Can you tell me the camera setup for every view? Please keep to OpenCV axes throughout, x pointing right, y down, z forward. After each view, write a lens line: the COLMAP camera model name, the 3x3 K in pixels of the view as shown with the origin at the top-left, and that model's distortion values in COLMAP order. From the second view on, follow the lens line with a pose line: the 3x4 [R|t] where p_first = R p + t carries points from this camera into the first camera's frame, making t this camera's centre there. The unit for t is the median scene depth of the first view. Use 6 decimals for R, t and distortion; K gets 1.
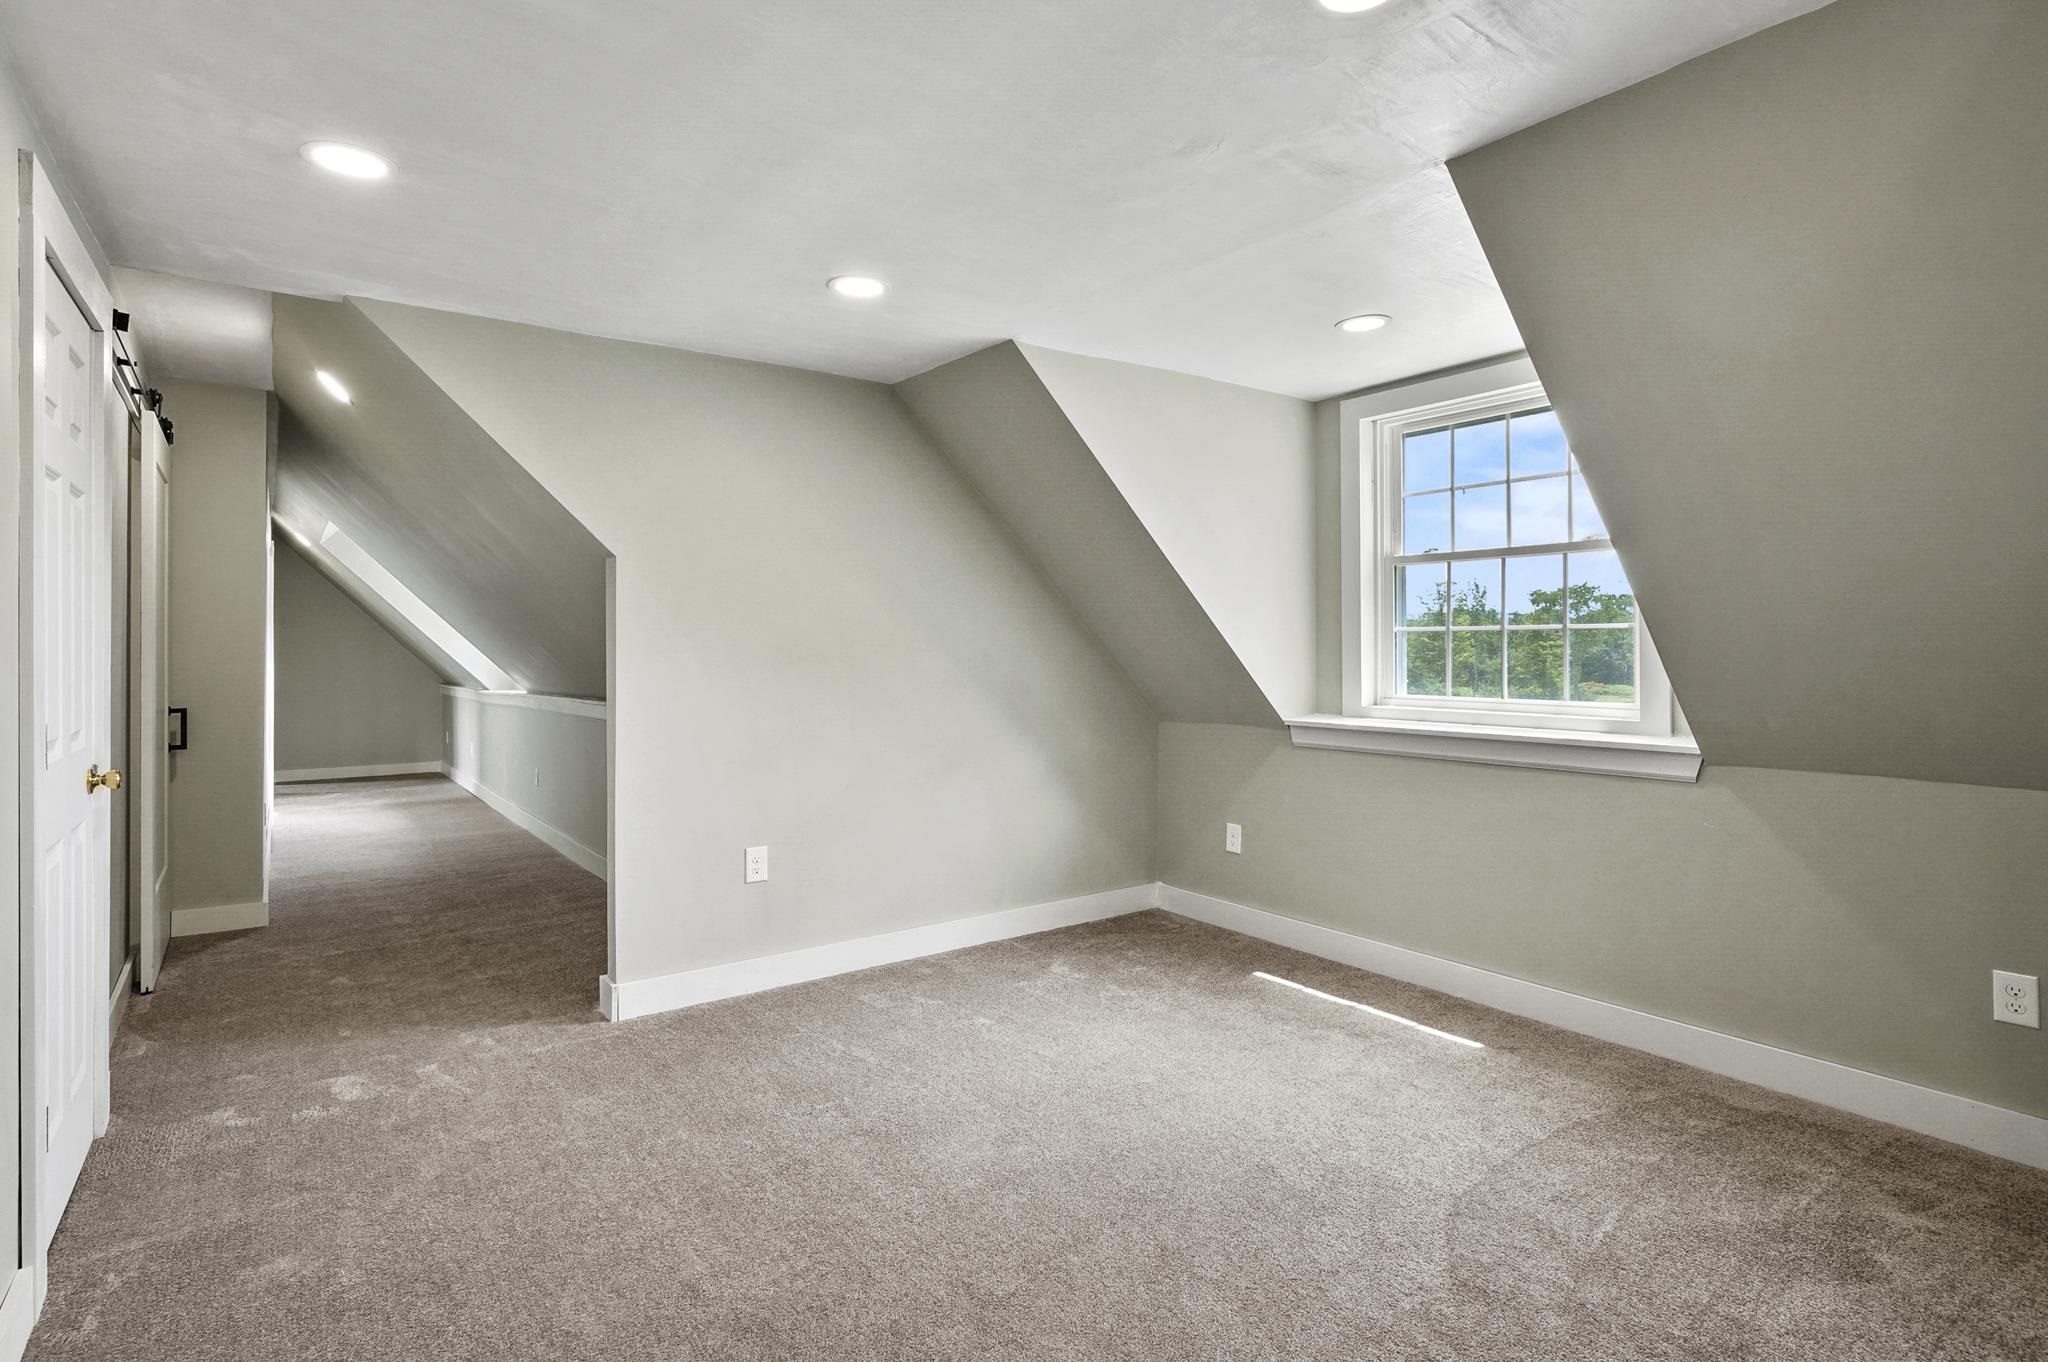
lens RADIAL K [[1001.0, 0, 1021.0], [0, 1001.0, 652.5], [0, 0, 1]] dist [0.001096, -0.000151]
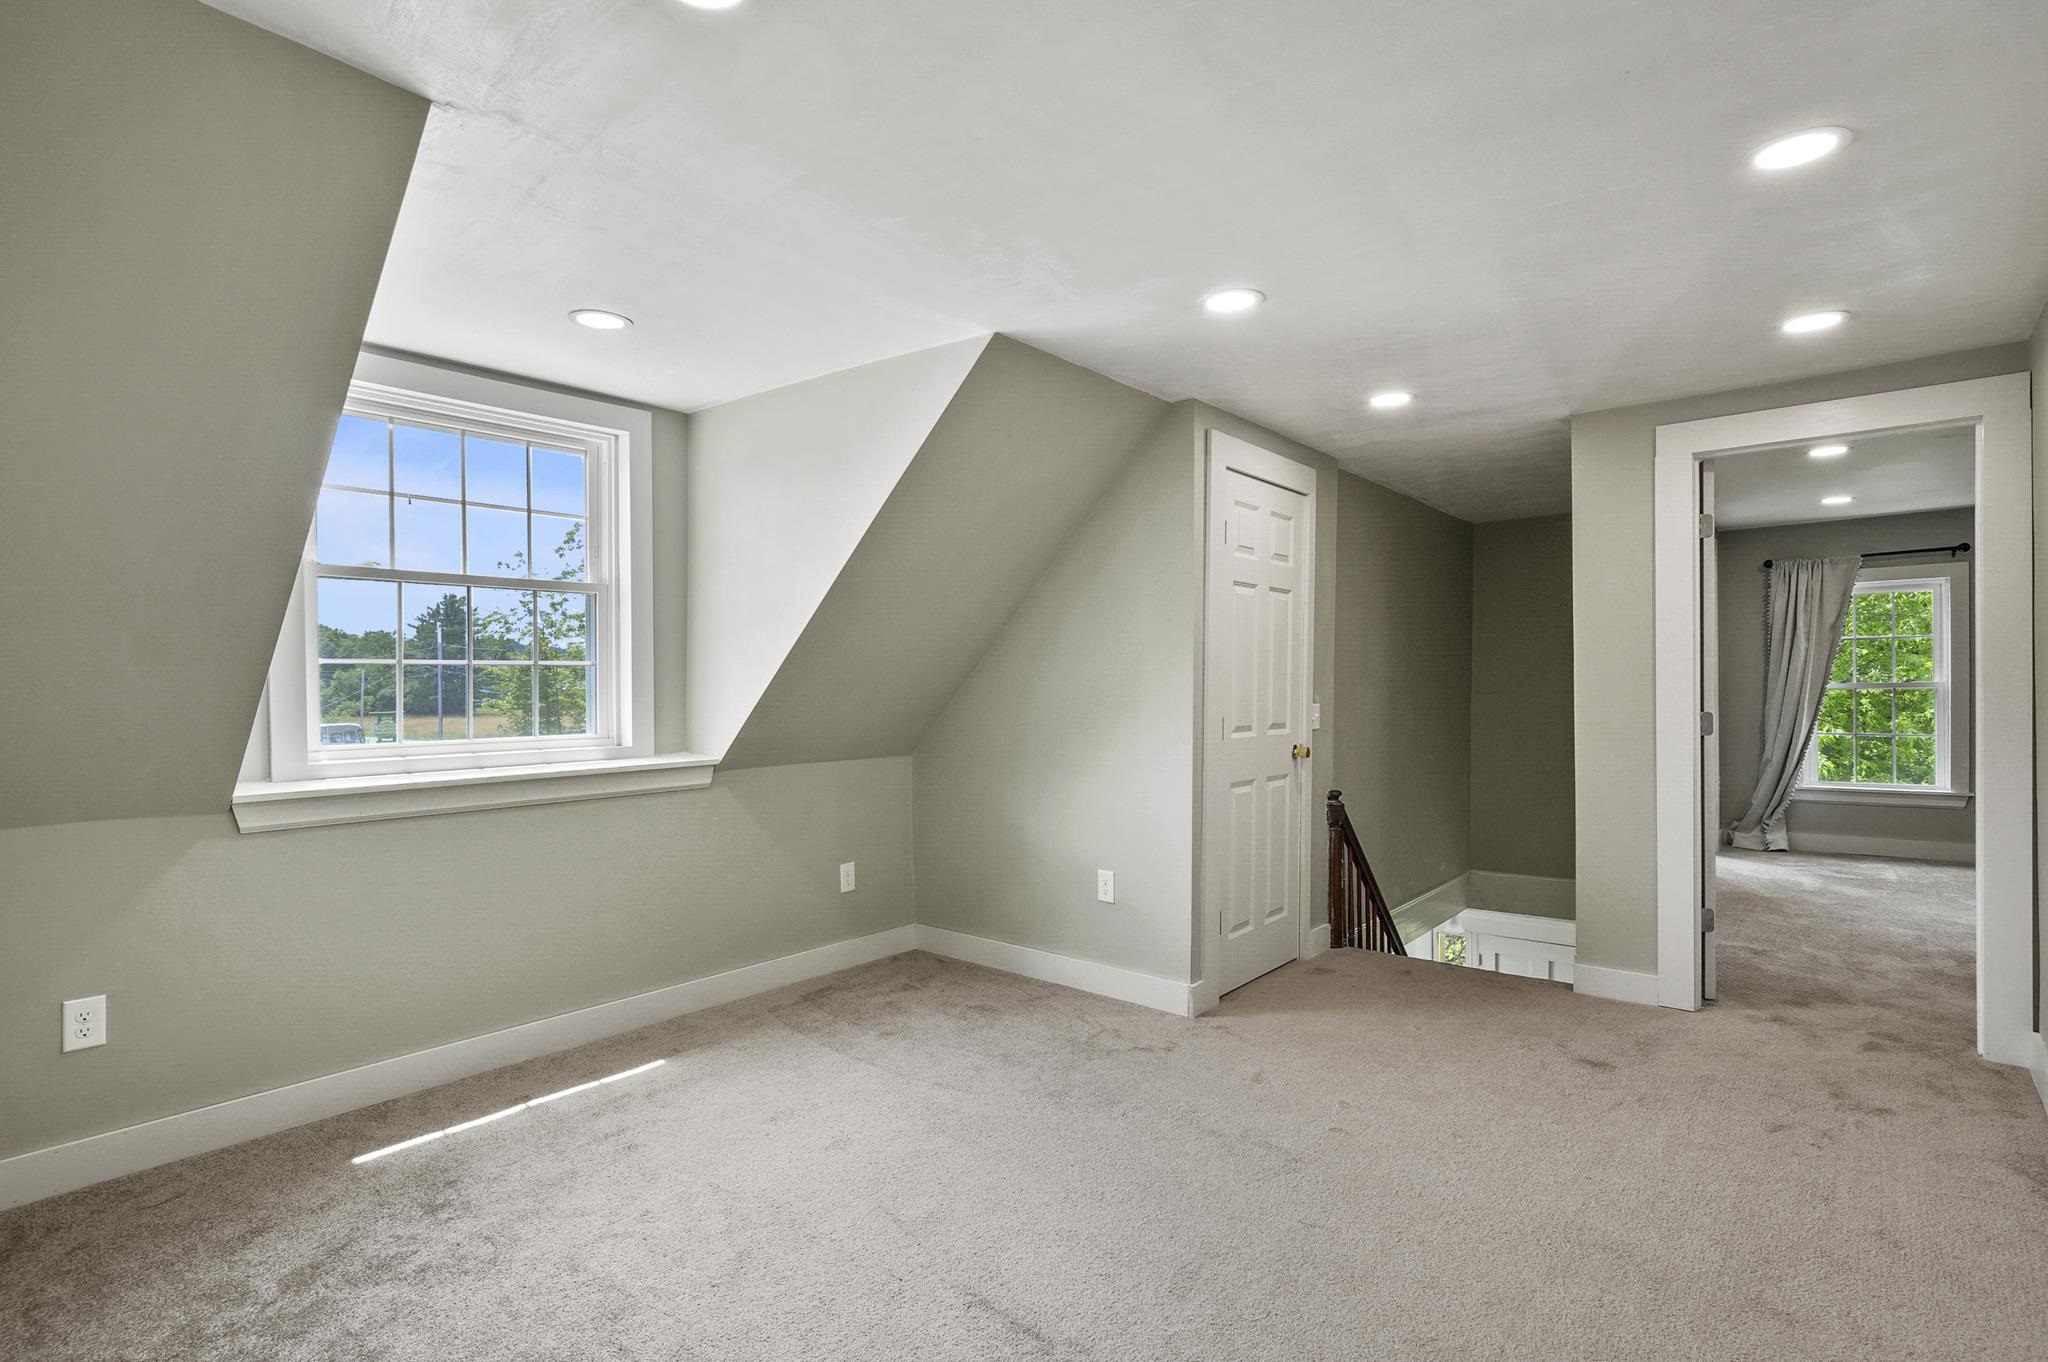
lens RADIAL K [[1001.0, 0, 1011.1], [0, 1001.0, 692.3], [0, 0, 1]] dist [0.001096, -0.000151]
pose [[-0.236392, -0.009071, 0.971615, -0.610802], [0.005085, 0.999931, 0.010572, -0.004169], [-0.971644, 0.007439, -0.236330, 0.838451]]
